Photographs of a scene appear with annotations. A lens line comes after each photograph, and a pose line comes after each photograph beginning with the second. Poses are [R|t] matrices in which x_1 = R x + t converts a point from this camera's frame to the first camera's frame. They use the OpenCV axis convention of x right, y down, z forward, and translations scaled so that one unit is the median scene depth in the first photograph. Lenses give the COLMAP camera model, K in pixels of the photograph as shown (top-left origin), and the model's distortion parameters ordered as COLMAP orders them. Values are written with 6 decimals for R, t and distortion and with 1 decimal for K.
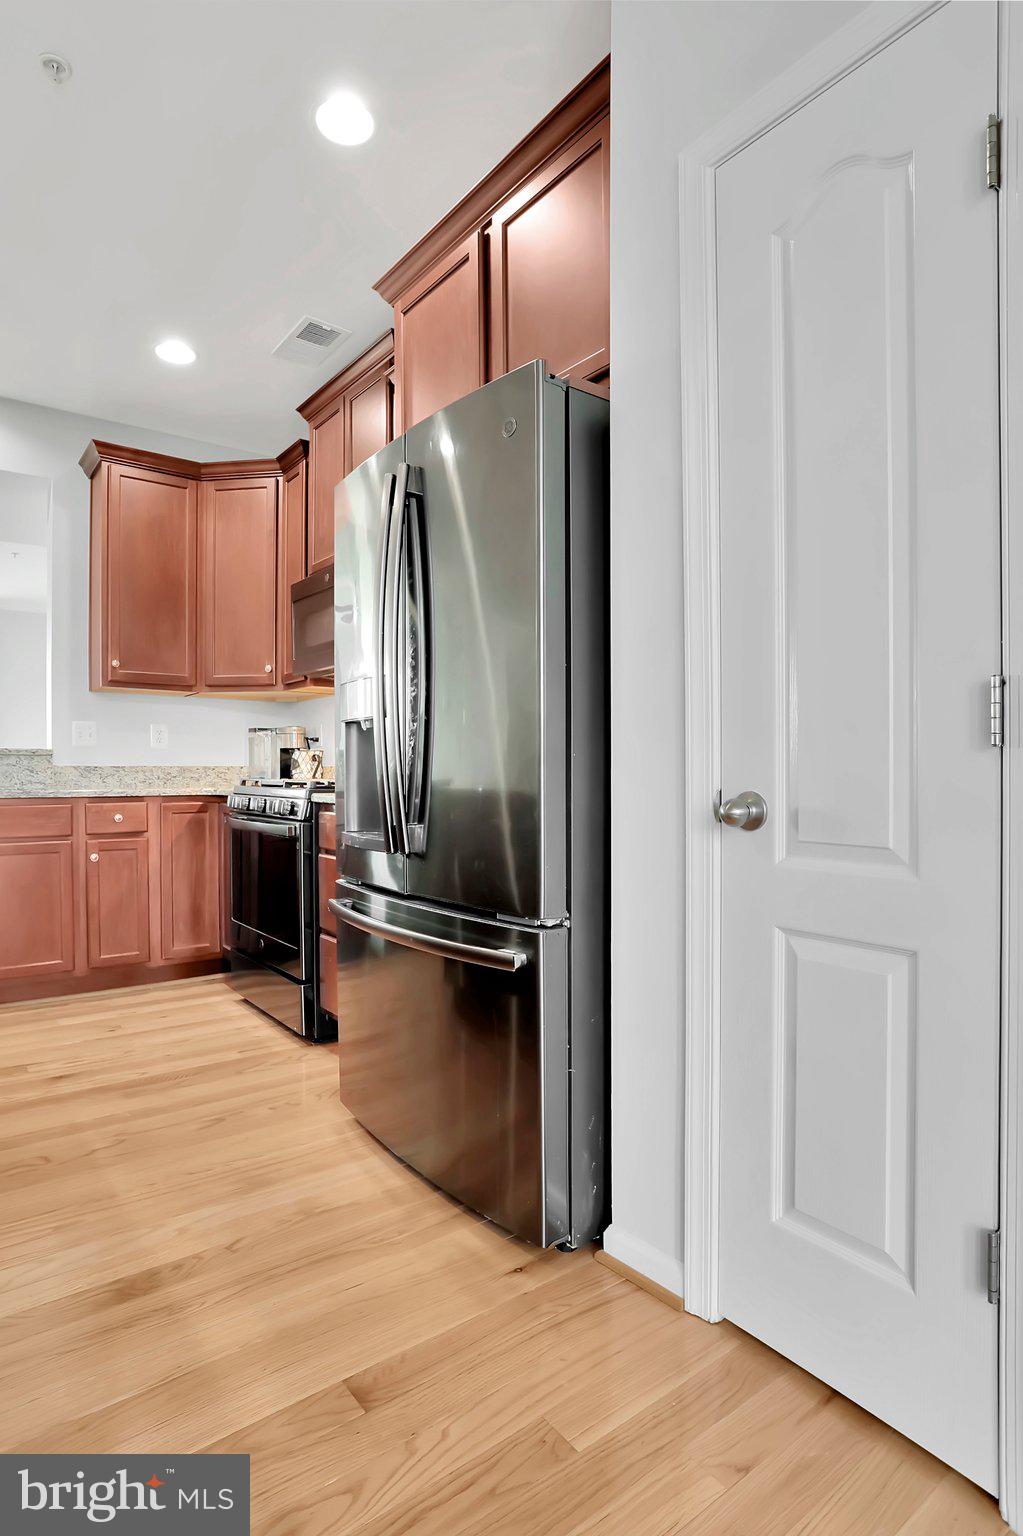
lens RADIAL K [[823.6, 0, 511.3], [0, 823.6, 767.7], [0, 0, 1]] dist [-0.005407, 0.001219]
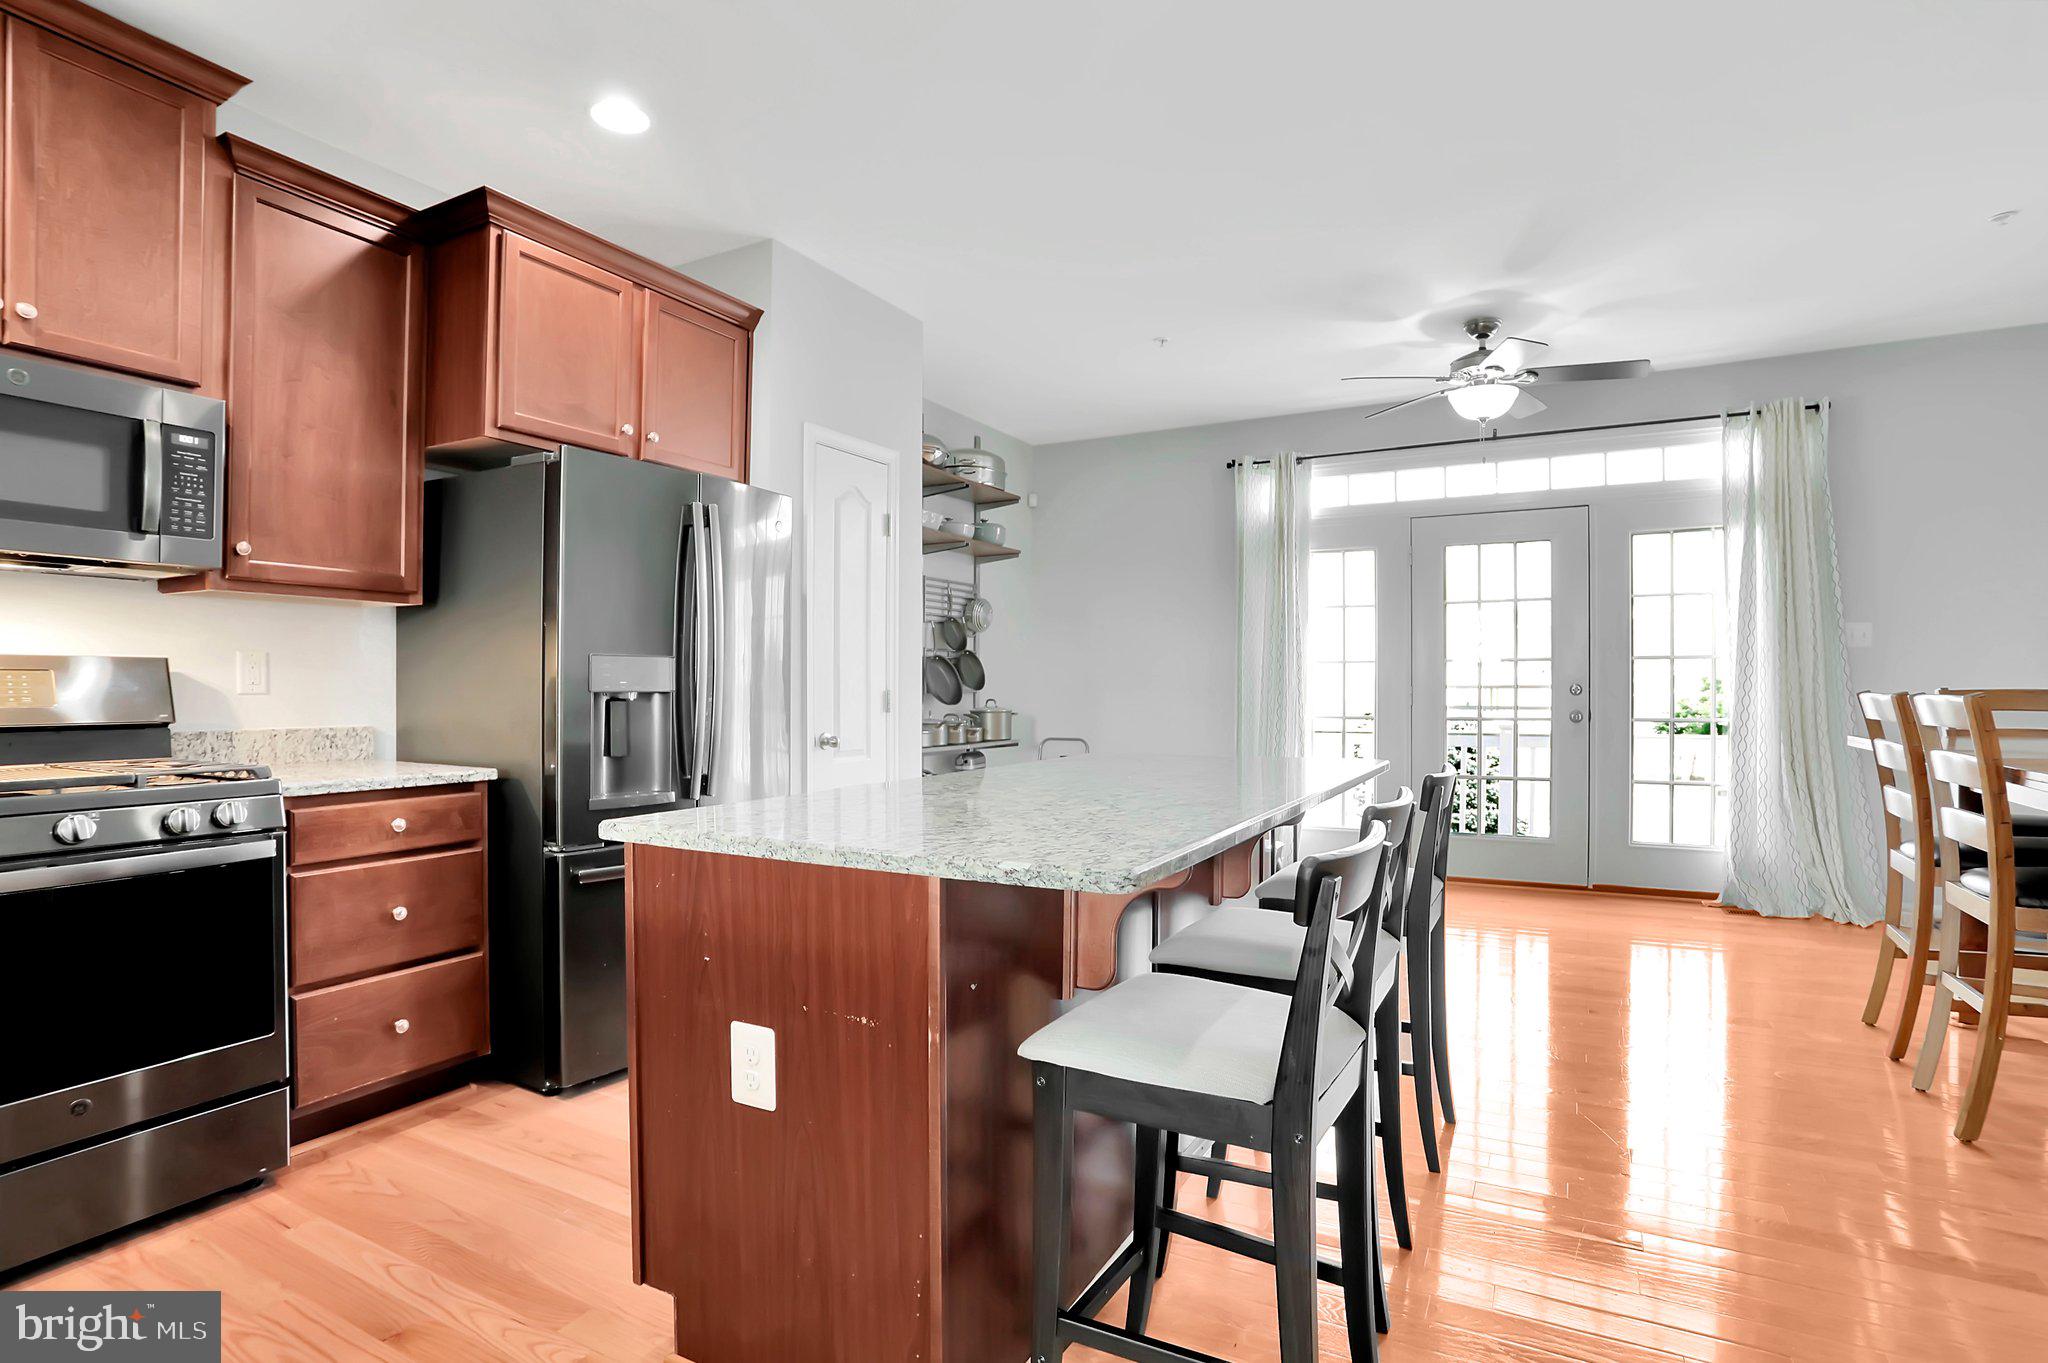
lens RADIAL K [[1009.0, 0, 1032.9], [0, 1009.0, 678.1], [0, 0, 1]] dist [-0.002943, -0.000066]
pose [[-0.418311, 0.003182, 0.908298, -1.291589], [-0.000776, 0.999992, -0.003861, -0.038469], [-0.908303, -0.002320, -0.418306, 0.894971]]
